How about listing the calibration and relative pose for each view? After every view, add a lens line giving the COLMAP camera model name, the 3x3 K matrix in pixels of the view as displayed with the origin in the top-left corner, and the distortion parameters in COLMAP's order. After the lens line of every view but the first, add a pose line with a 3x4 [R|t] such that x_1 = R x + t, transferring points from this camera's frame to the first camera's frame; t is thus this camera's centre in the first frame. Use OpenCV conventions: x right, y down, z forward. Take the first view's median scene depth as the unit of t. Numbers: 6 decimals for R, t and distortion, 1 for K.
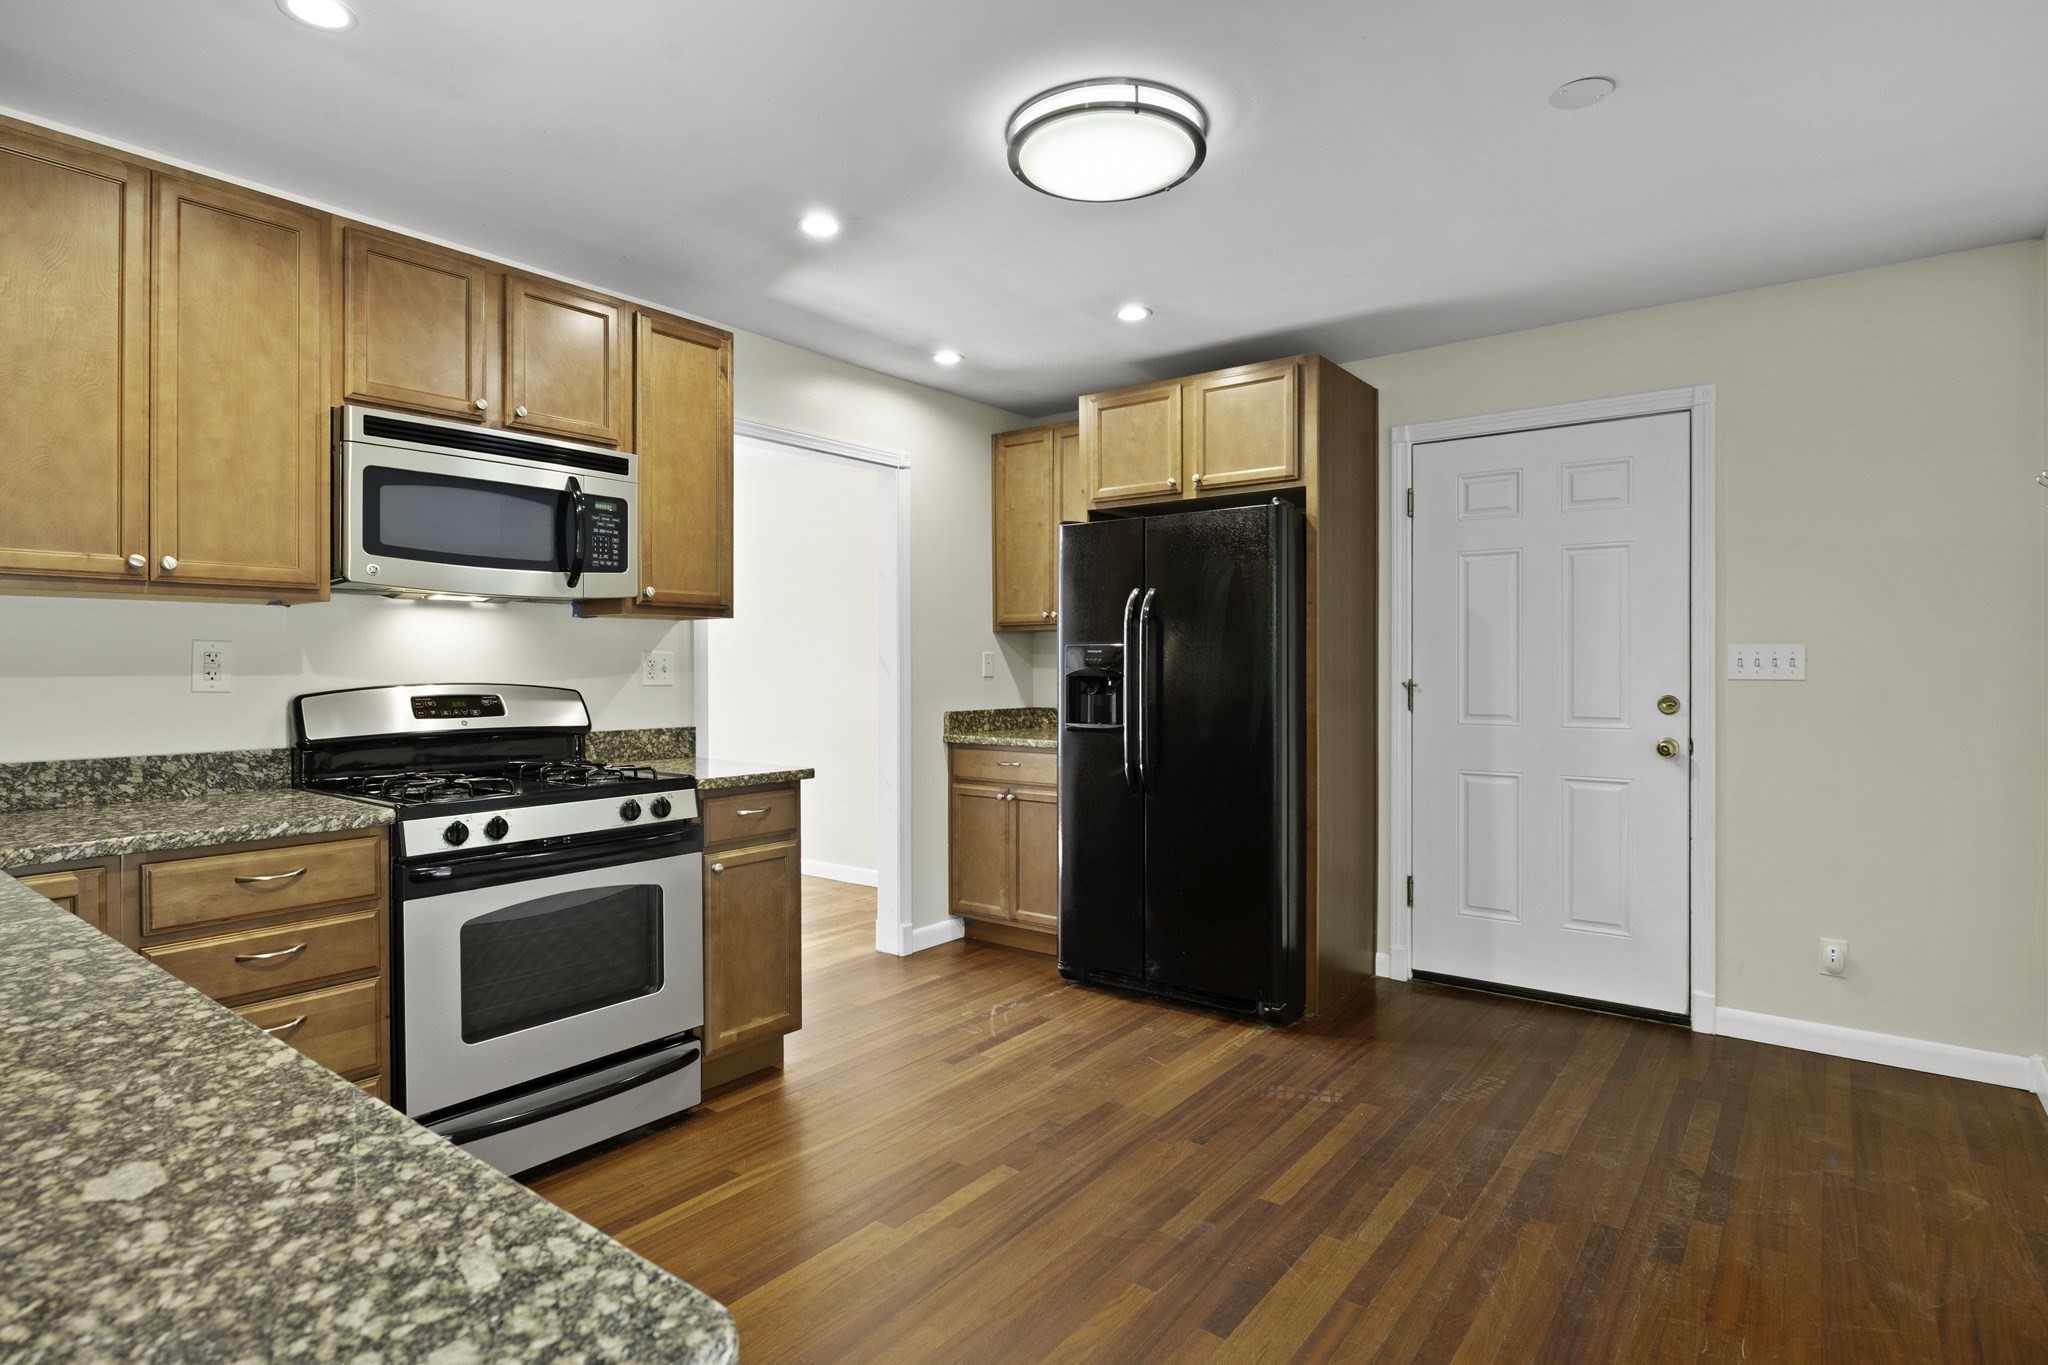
lens RADIAL K [[1065.0, 0, 1011.8], [0, 1065.0, 677.2], [0, 0, 1]] dist [-0.001952, 0.000754]
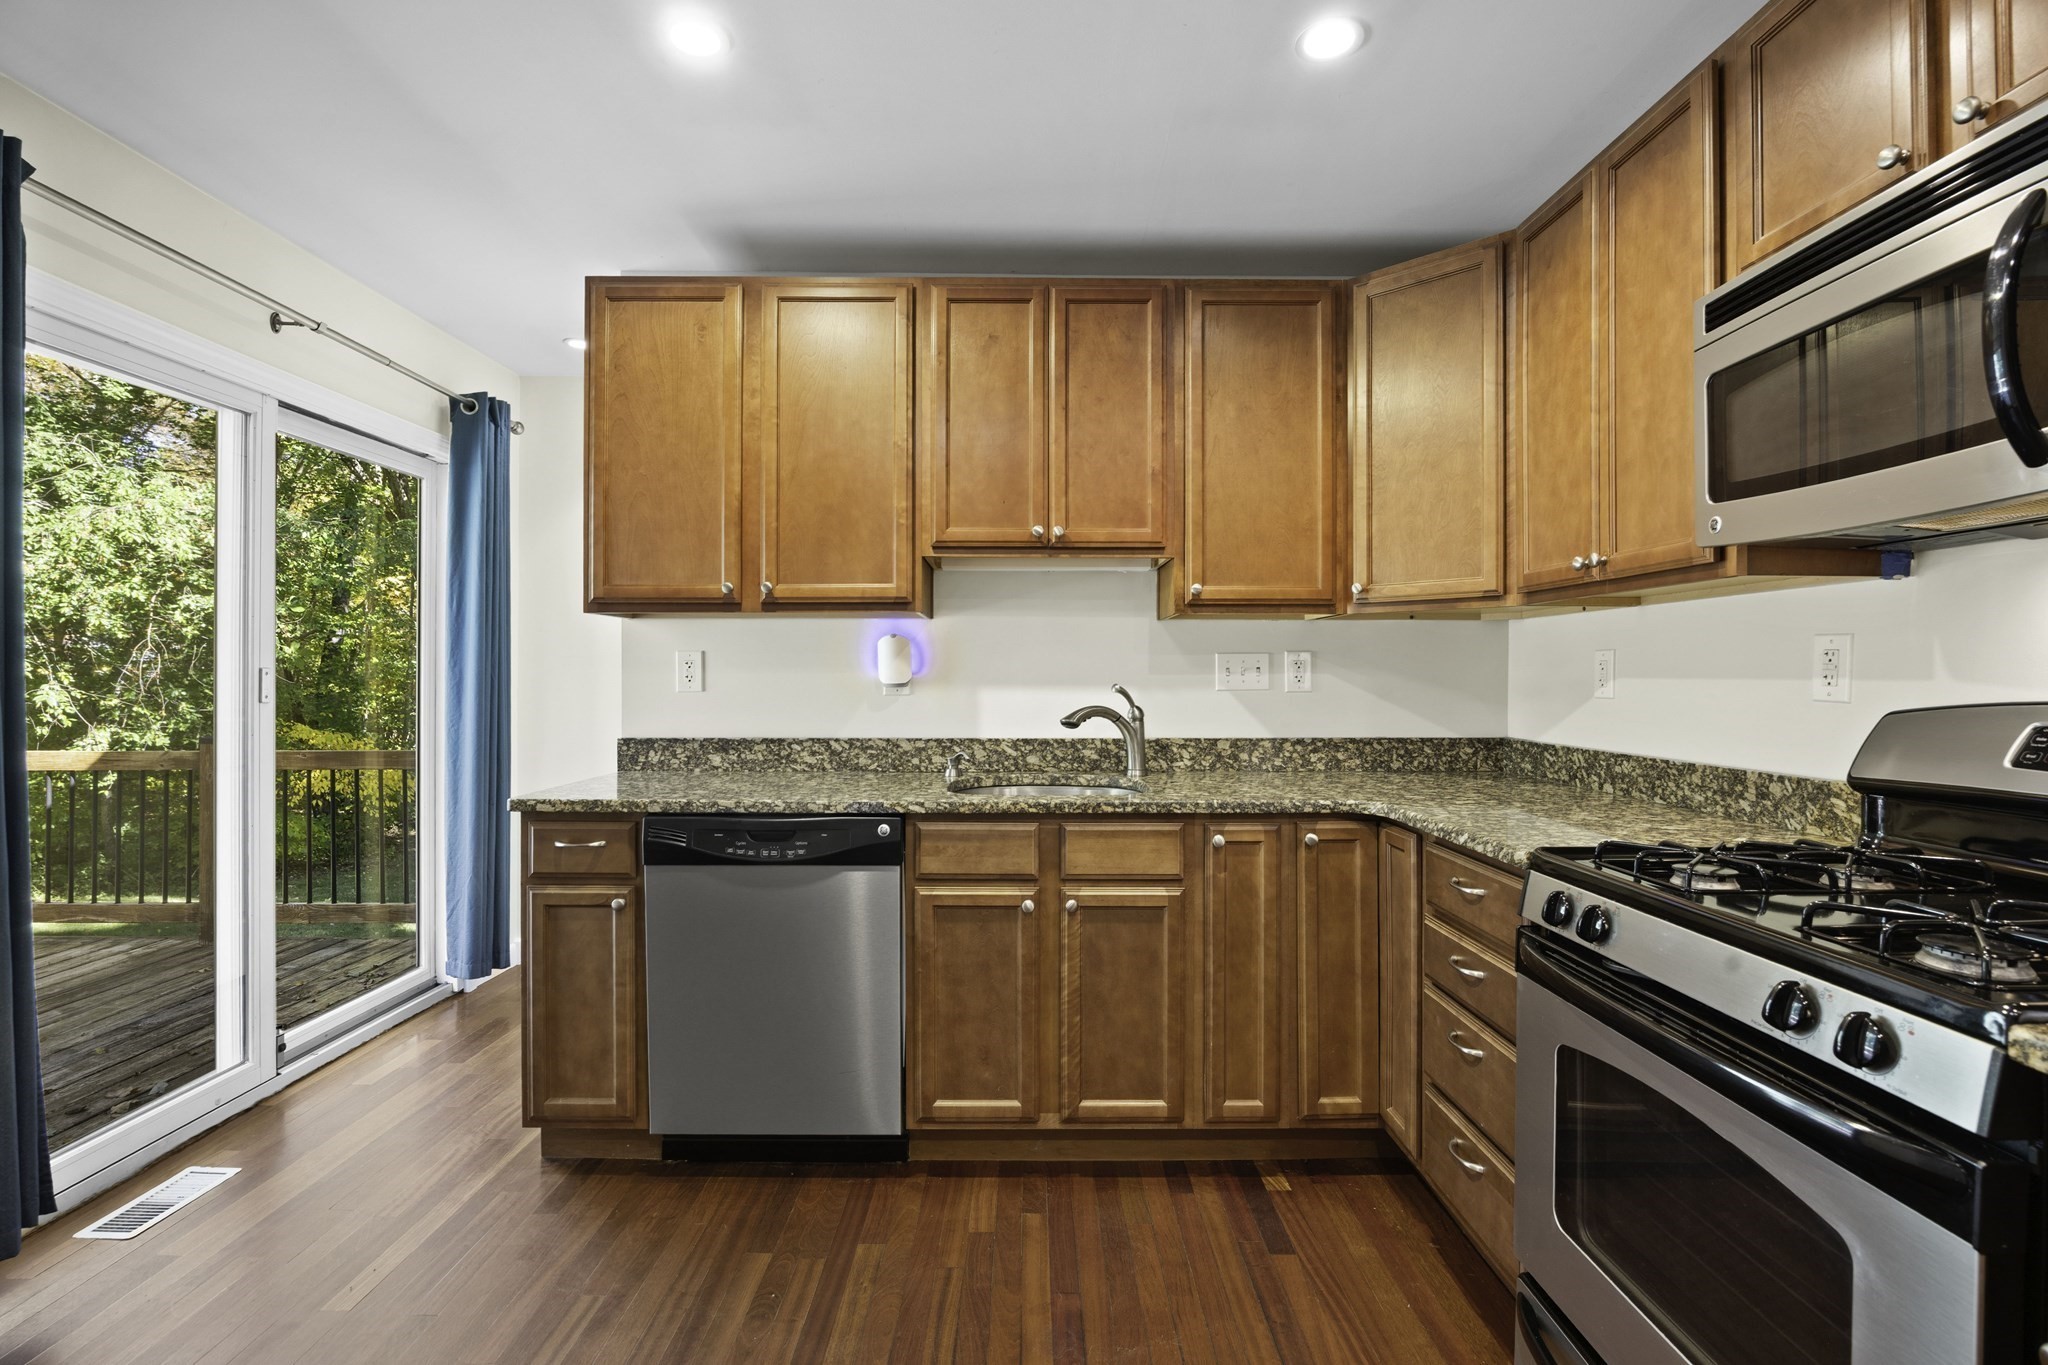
lens RADIAL K [[923.5, 0, 1017.9], [0, 923.5, 675.4], [0, 0, 1]] dist [-0.017050, 0.000637]
pose [[-0.784808, 0.002169, -0.619735, 0.114671], [-0.006379, 0.999913, 0.011577, -0.008586], [0.619706, 0.013039, -0.784725, 1.191002]]
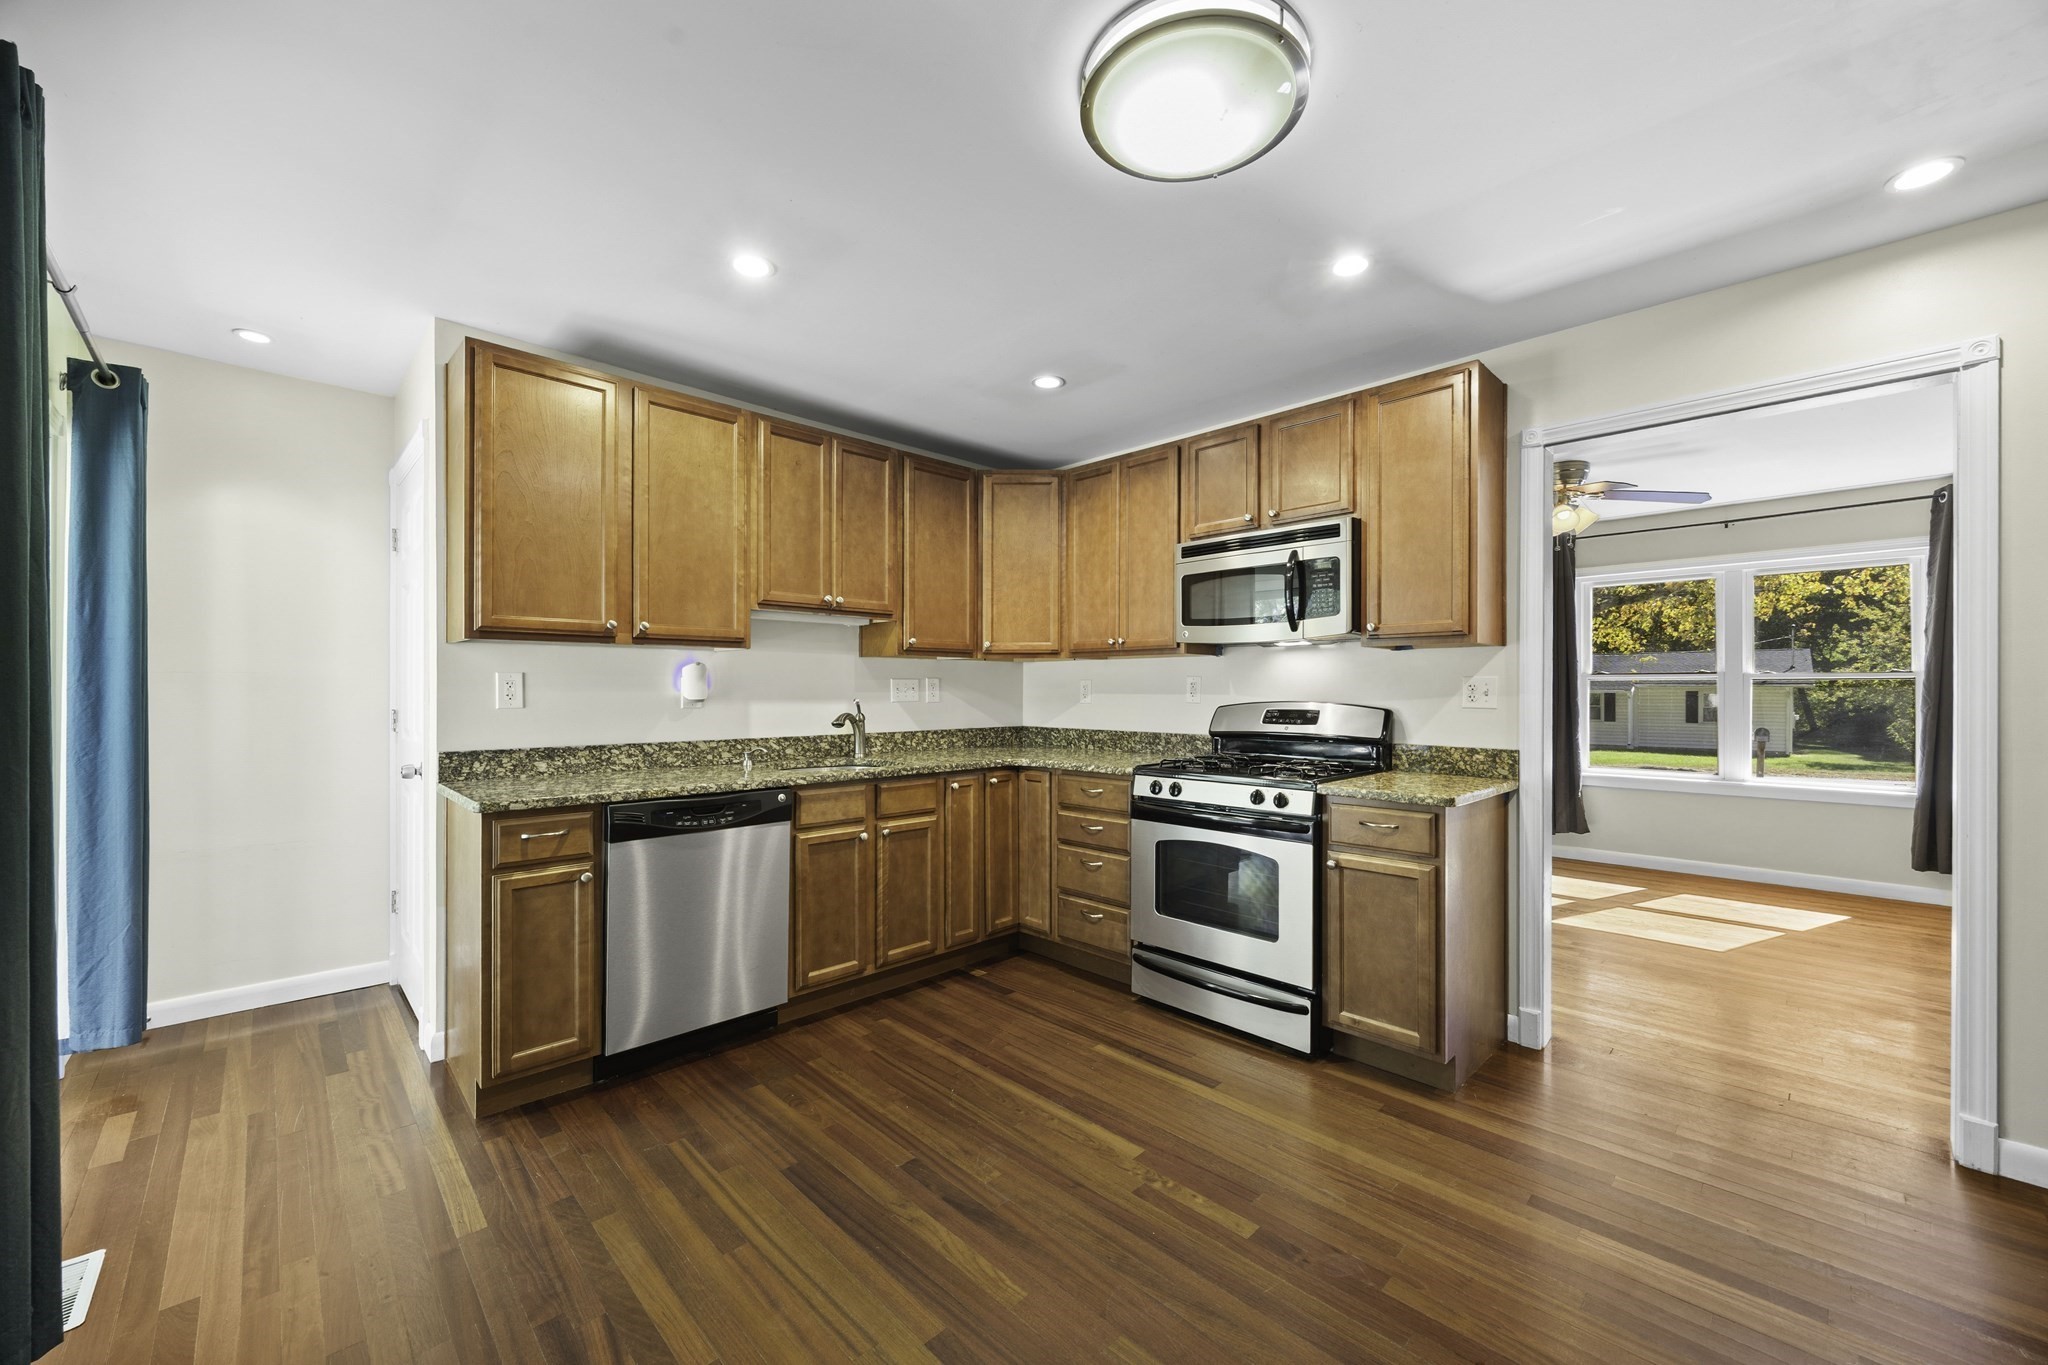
lens RADIAL K [[791.0, 0, 1032.9], [0, 791.0, 693.7], [0, 0, 1]] dist [-0.002027, 0.000610]
pose [[-0.122880, 0.006635, -0.992399, 0.727064], [-0.012008, 0.999895, 0.008172, -0.011208], [0.992349, 0.012921, -0.122788, 0.918032]]
